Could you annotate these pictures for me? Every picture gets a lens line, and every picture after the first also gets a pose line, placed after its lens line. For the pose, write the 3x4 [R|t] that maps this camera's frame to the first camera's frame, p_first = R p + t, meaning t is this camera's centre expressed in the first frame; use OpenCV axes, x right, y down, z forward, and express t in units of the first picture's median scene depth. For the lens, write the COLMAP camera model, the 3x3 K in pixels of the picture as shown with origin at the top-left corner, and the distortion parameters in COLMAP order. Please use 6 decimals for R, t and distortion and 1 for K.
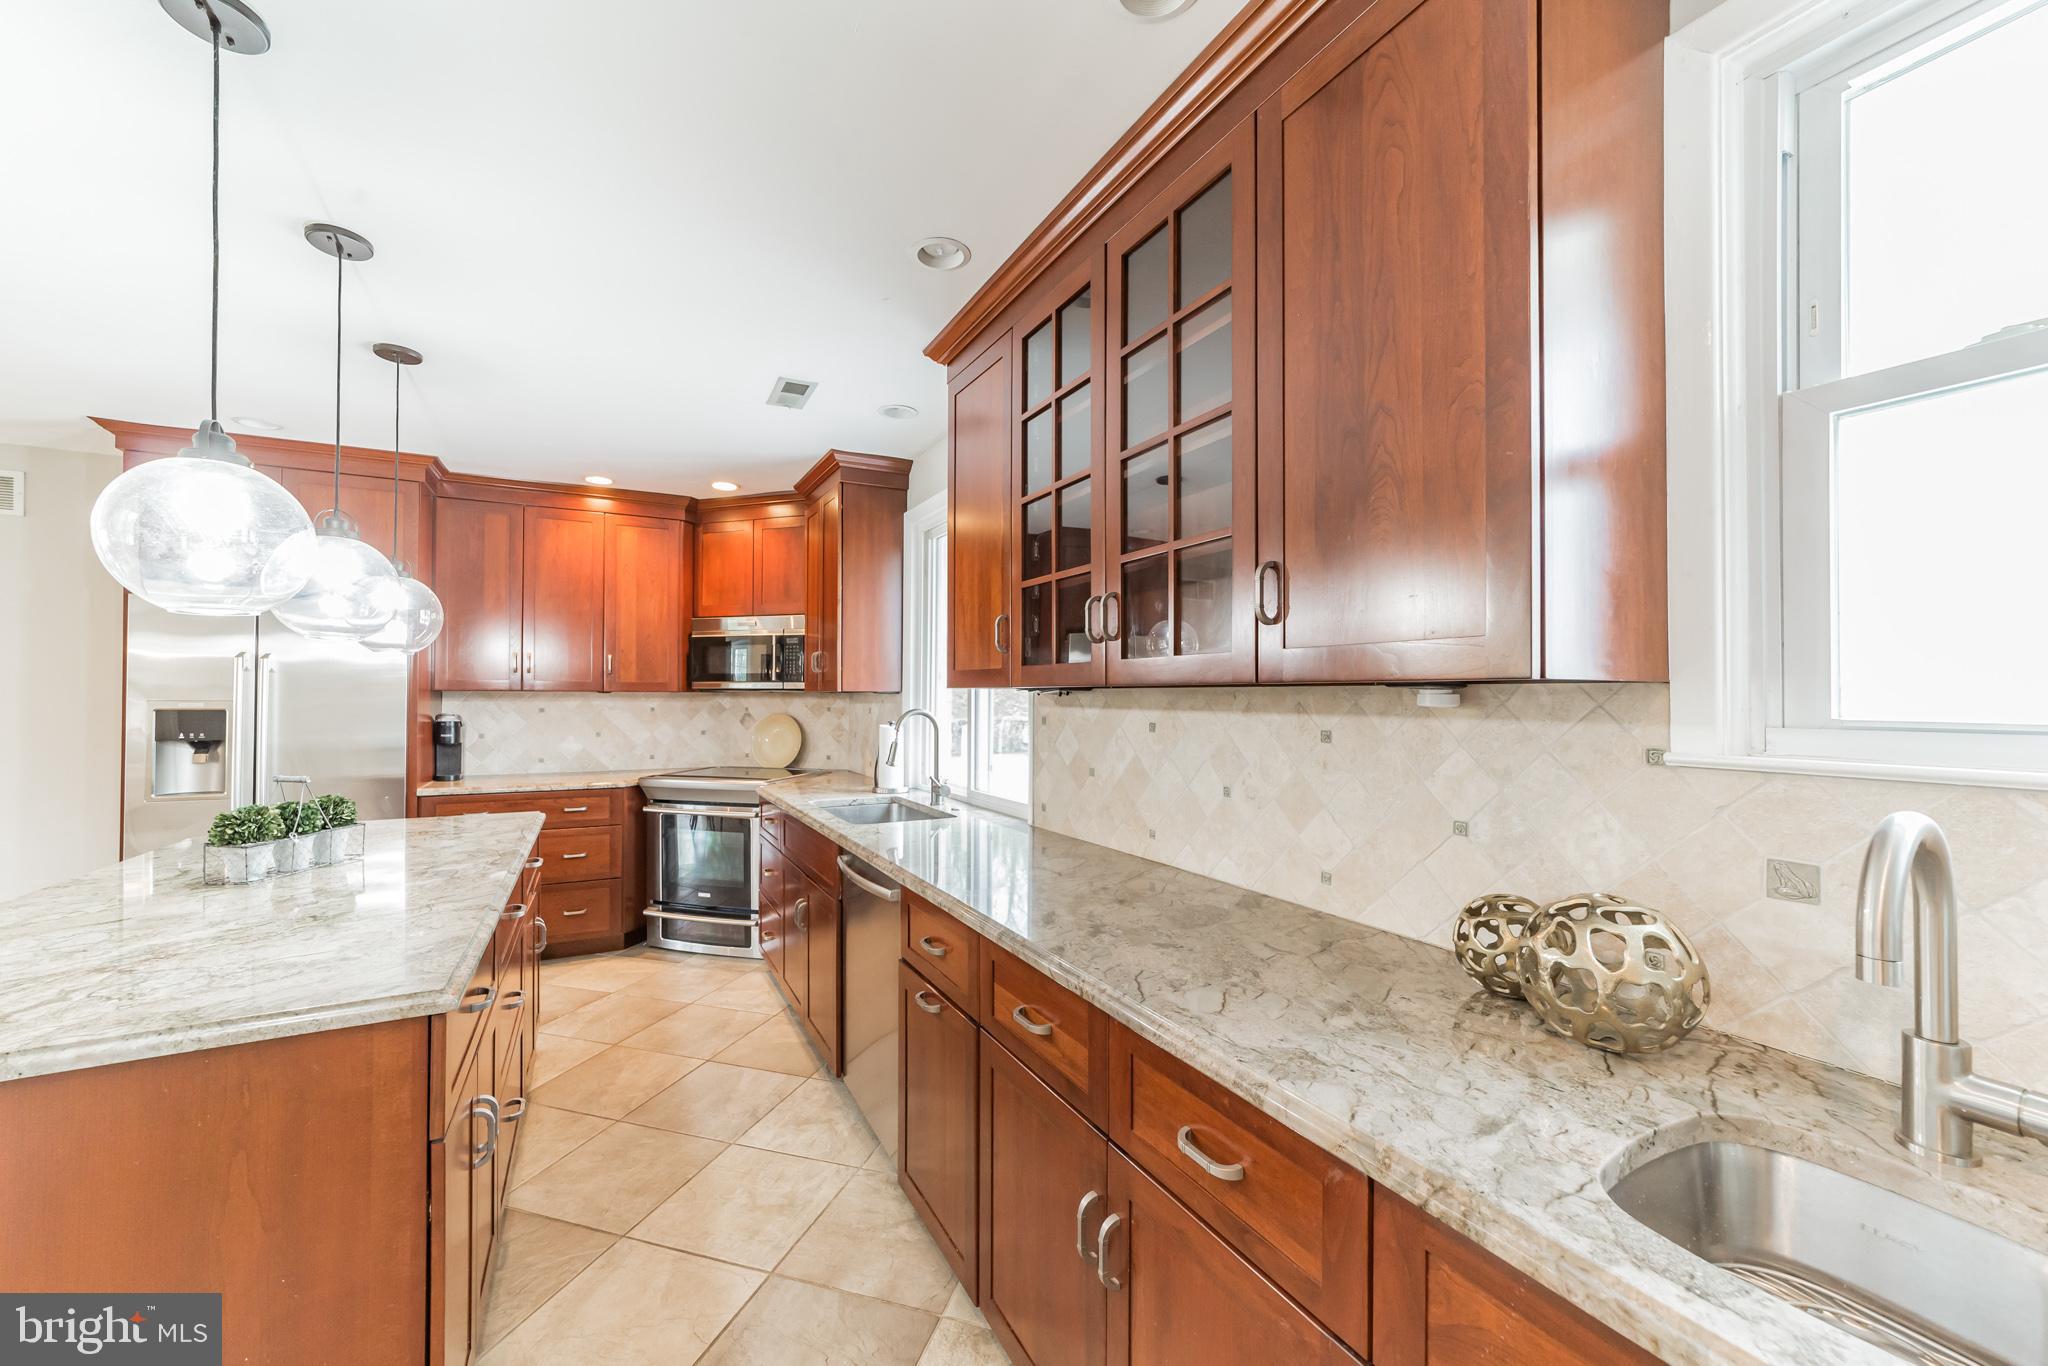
lens RADIAL K [[805.3, 0, 1019.9], [0, 805.3, 693.7], [0, 0, 1]] dist [0.019569, 0.000168]
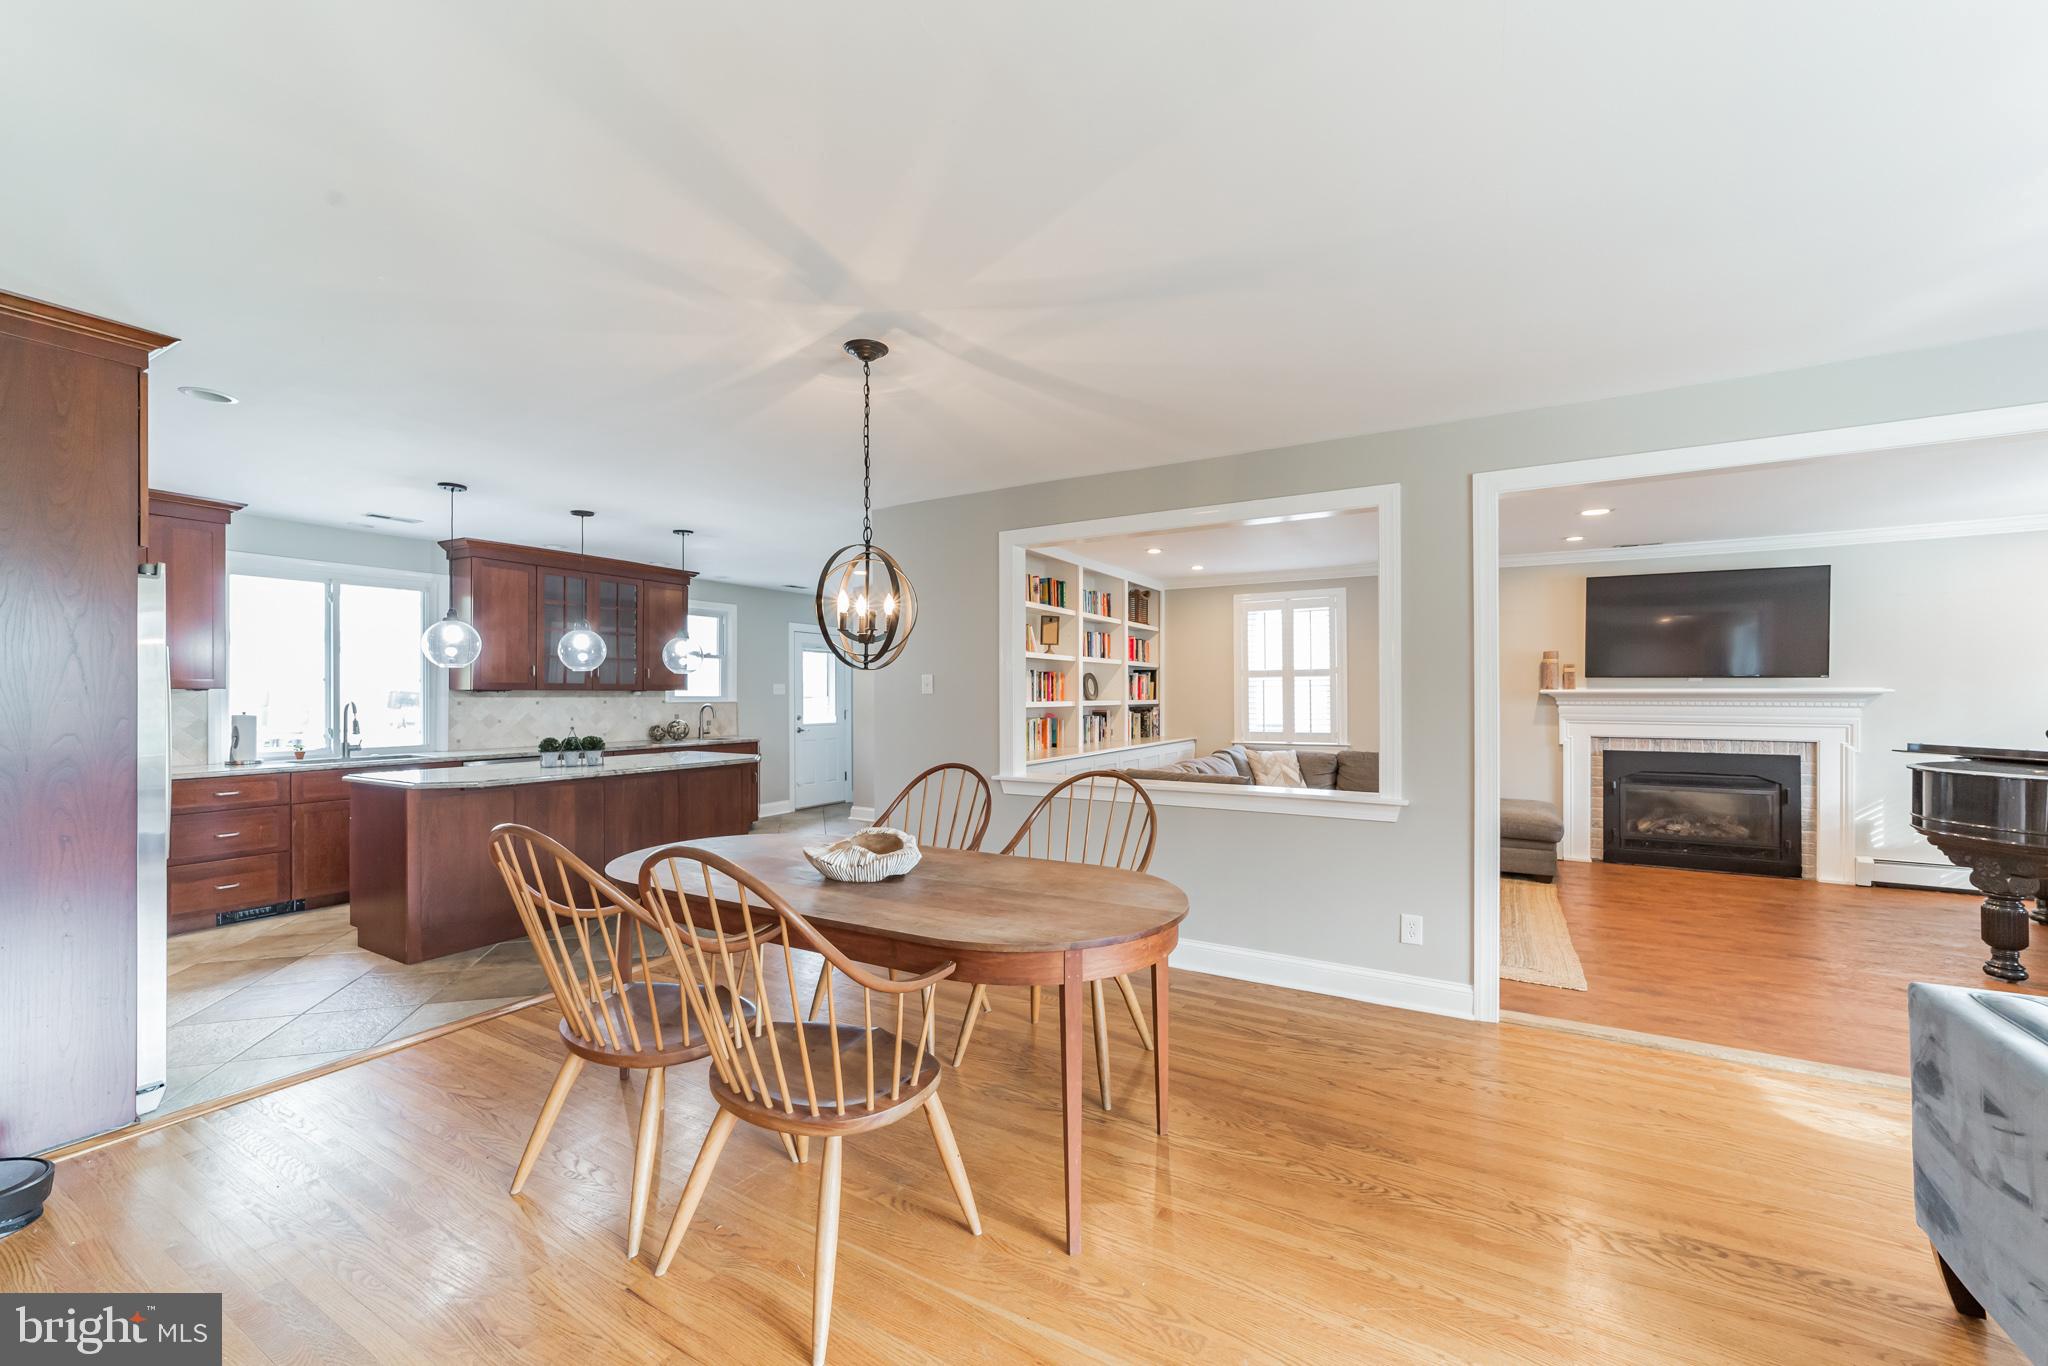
lens RADIAL K [[805.3, 0, 1019.9], [0, 805.3, 693.7], [0, 0, 1]] dist [0.019569, 0.000168]
pose [[-0.548634, -0.002049, 0.836060, -1.780443], [-0.001431, 0.999998, 0.001512, 0.003405], [-0.836062, -0.000367, -0.548635, 0.635516]]
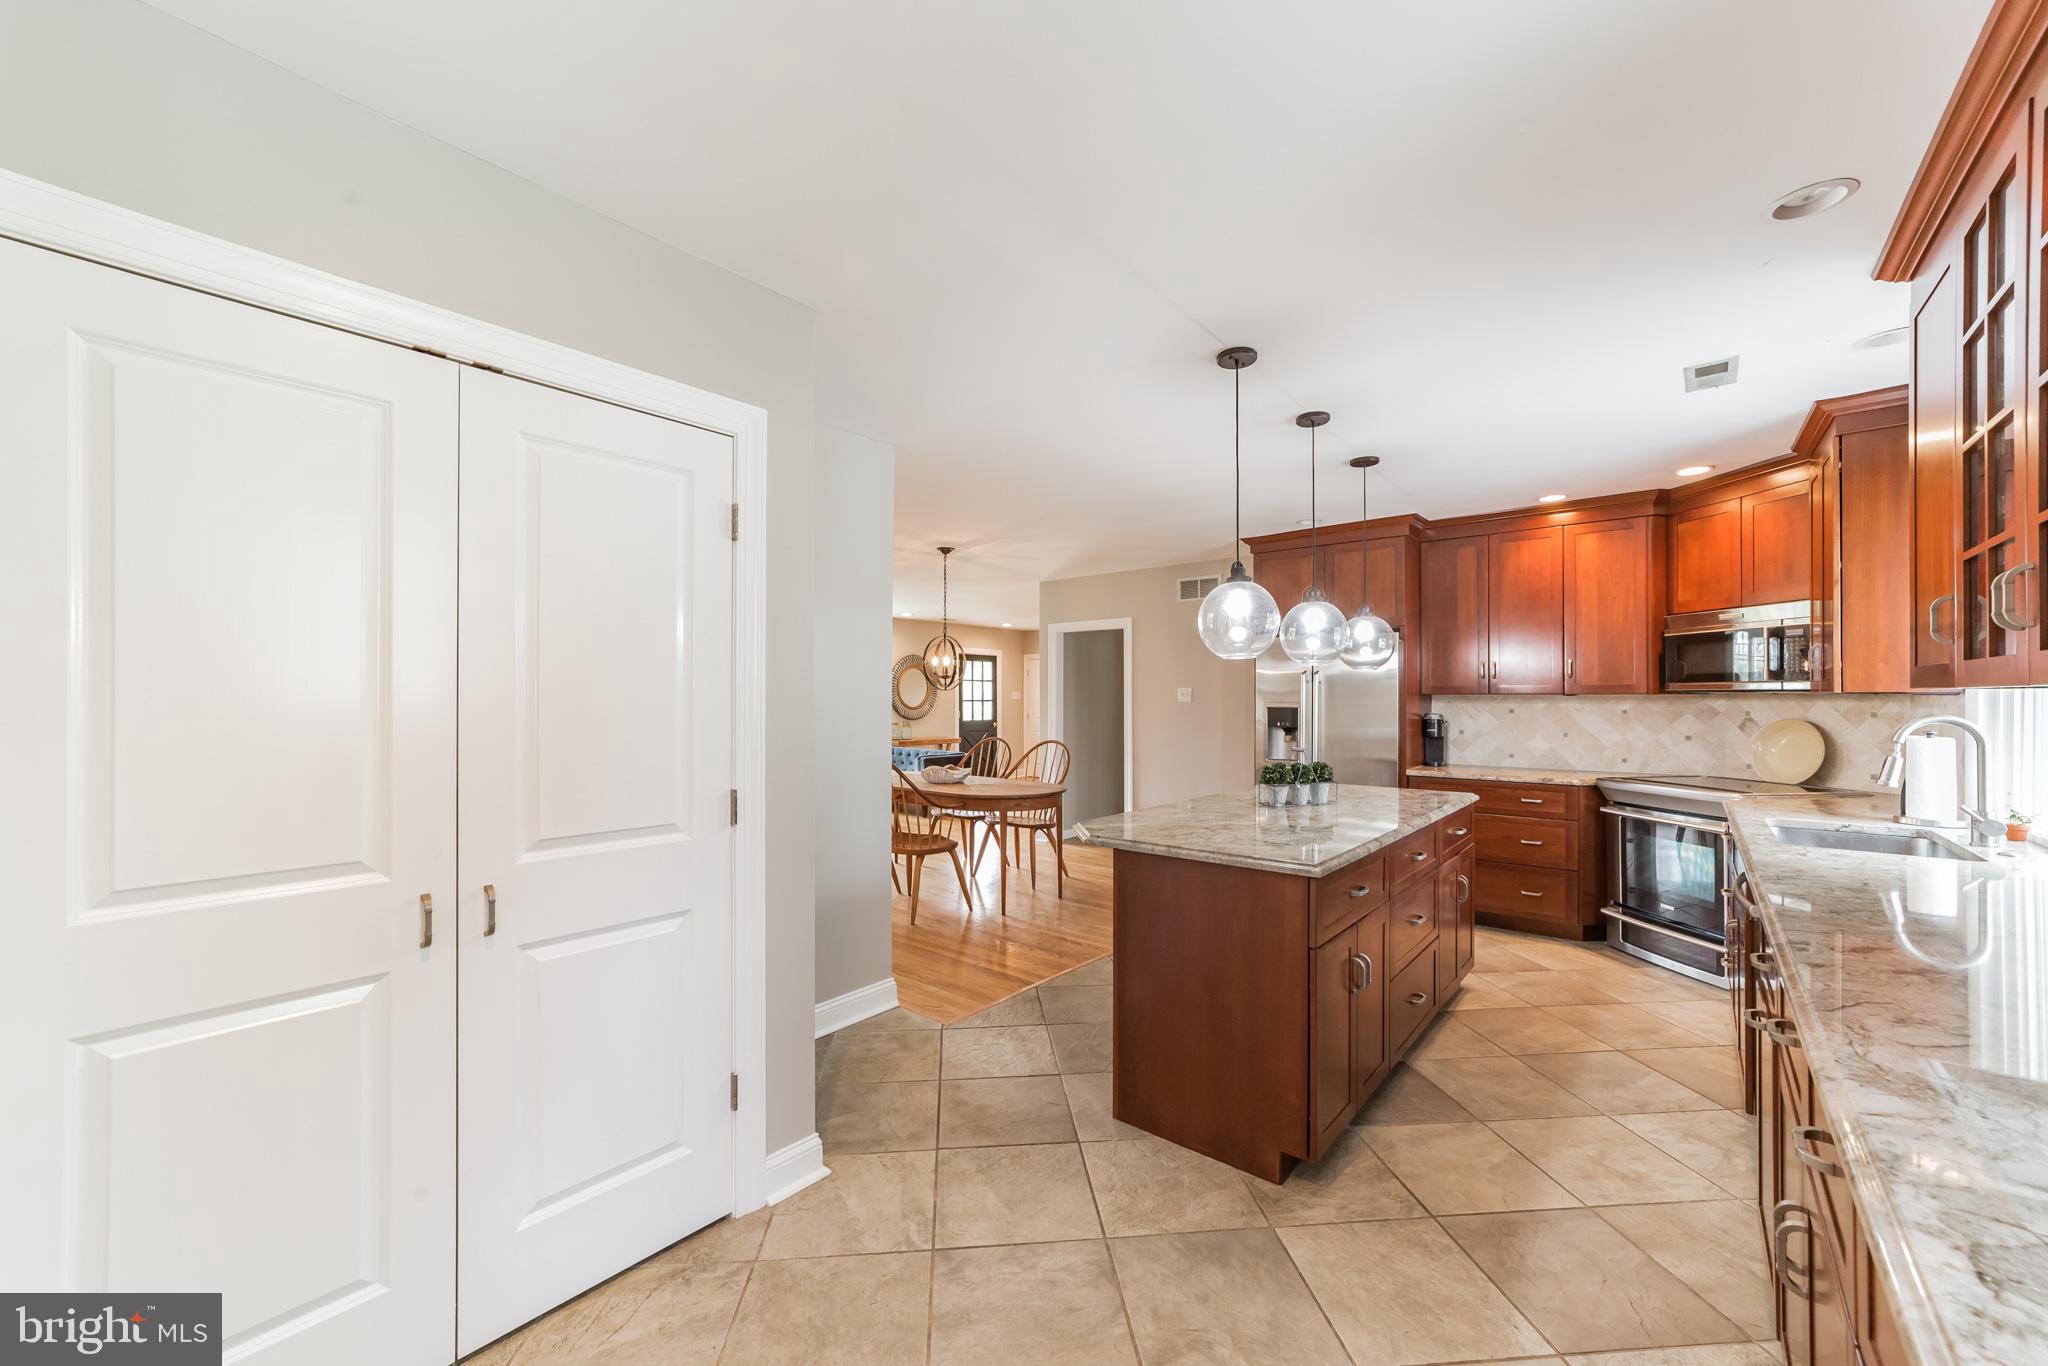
lens RADIAL K [[805.3, 0, 1019.9], [0, 805.3, 693.7], [0, 0, 1]] dist [0.019569, 0.000168]
pose [[0.394082, -0.007562, -0.919044, 0.192702], [0.004553, 0.999970, -0.006276, 0.000109], [0.919064, -0.001711, 0.394105, -0.077775]]
